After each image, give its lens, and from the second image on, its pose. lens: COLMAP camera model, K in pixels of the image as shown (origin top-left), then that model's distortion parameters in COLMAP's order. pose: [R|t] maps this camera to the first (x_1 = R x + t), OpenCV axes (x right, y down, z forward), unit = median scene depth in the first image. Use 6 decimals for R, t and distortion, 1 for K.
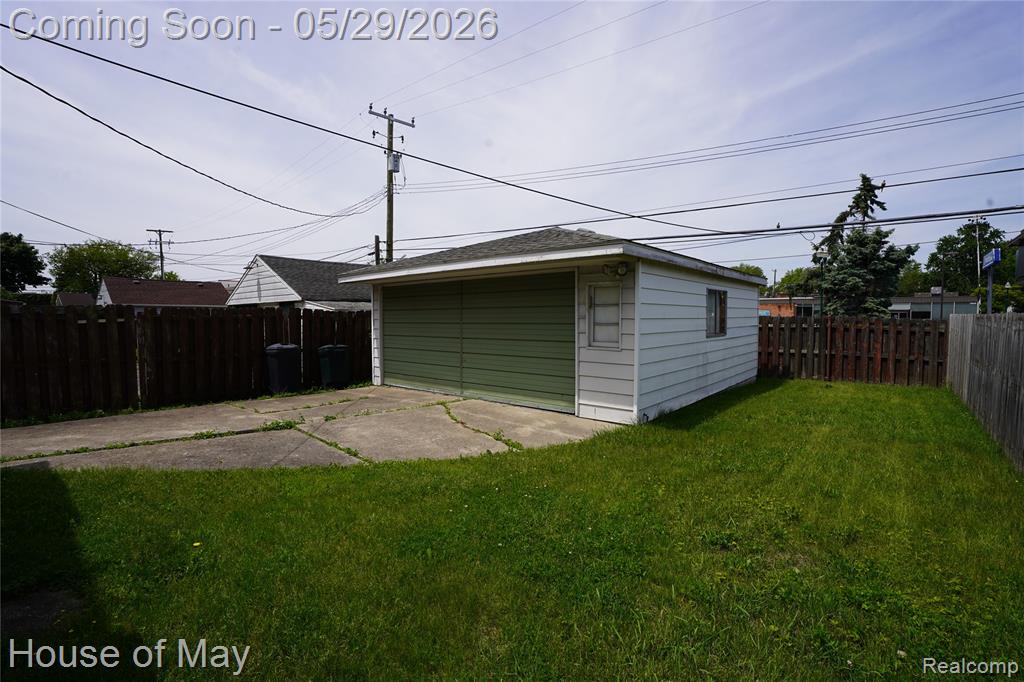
lens RADIAL K [[473.6, 0, 509.8], [0, 473.6, 341.6], [0, 0, 1]] dist [-0.058807, 0.001281]
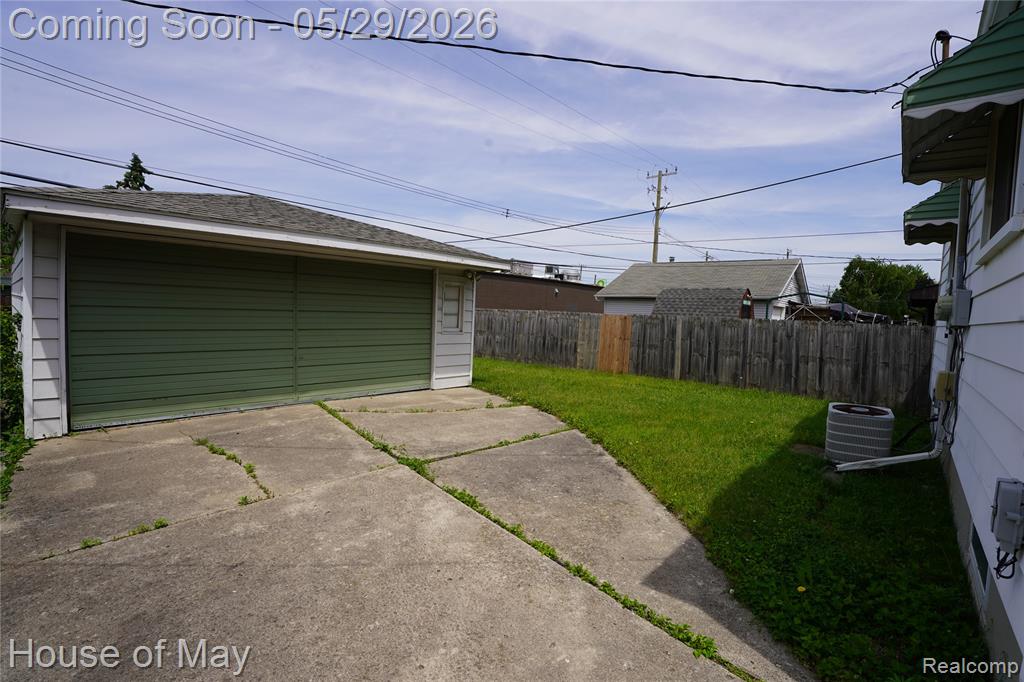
lens RADIAL K [[473.6, 0, 510.0], [0, 473.6, 339.6], [0, 0, 1]] dist [-0.058807, 0.001281]
pose [[0.013143, -0.057459, 0.998261, -1.043071], [0.011907, 0.998286, 0.057304, -0.037659], [-0.999843, 0.011133, 0.013804, 0.762767]]
